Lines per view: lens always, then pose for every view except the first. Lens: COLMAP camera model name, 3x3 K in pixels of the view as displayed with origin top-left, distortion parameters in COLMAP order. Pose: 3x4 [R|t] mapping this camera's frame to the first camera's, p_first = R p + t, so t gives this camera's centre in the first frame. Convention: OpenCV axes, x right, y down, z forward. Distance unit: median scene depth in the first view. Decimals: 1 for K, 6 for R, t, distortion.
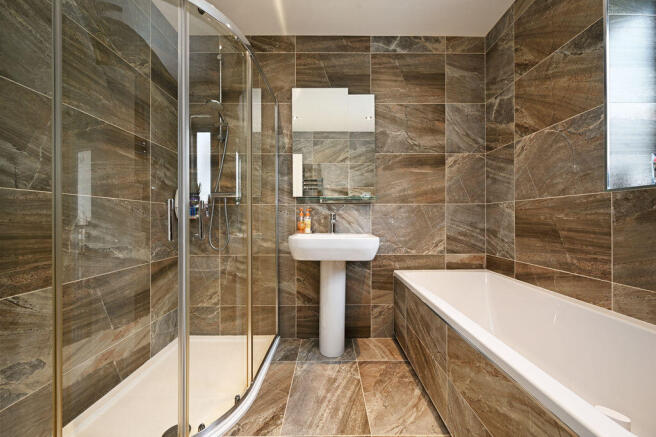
lens RADIAL K [[260.5, 0, 325.5], [0, 260.5, 220.2], [0, 0, 1]] dist [-0.000053, -0.000519]
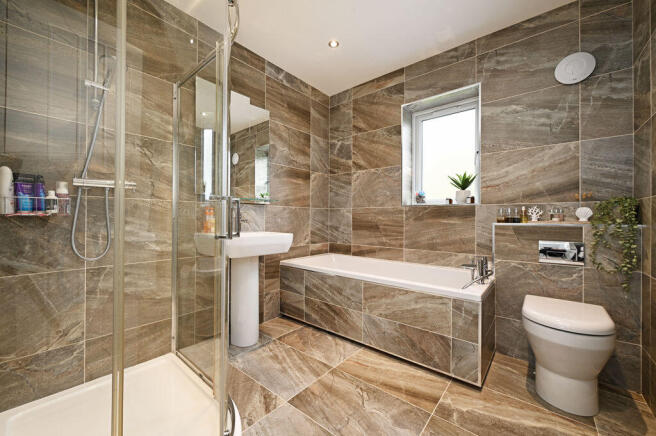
lens RADIAL K [[260.5, 0, 325.5], [0, 260.5, 219.7], [0, 0, 1]] dist [-0.000053, -0.000519]
pose [[0.646520, 0.004365, 0.762885, -0.599021], [-0.002777, 0.999990, -0.003368, 0.004509], [-0.762892, 0.000059, 0.646526, 0.060890]]
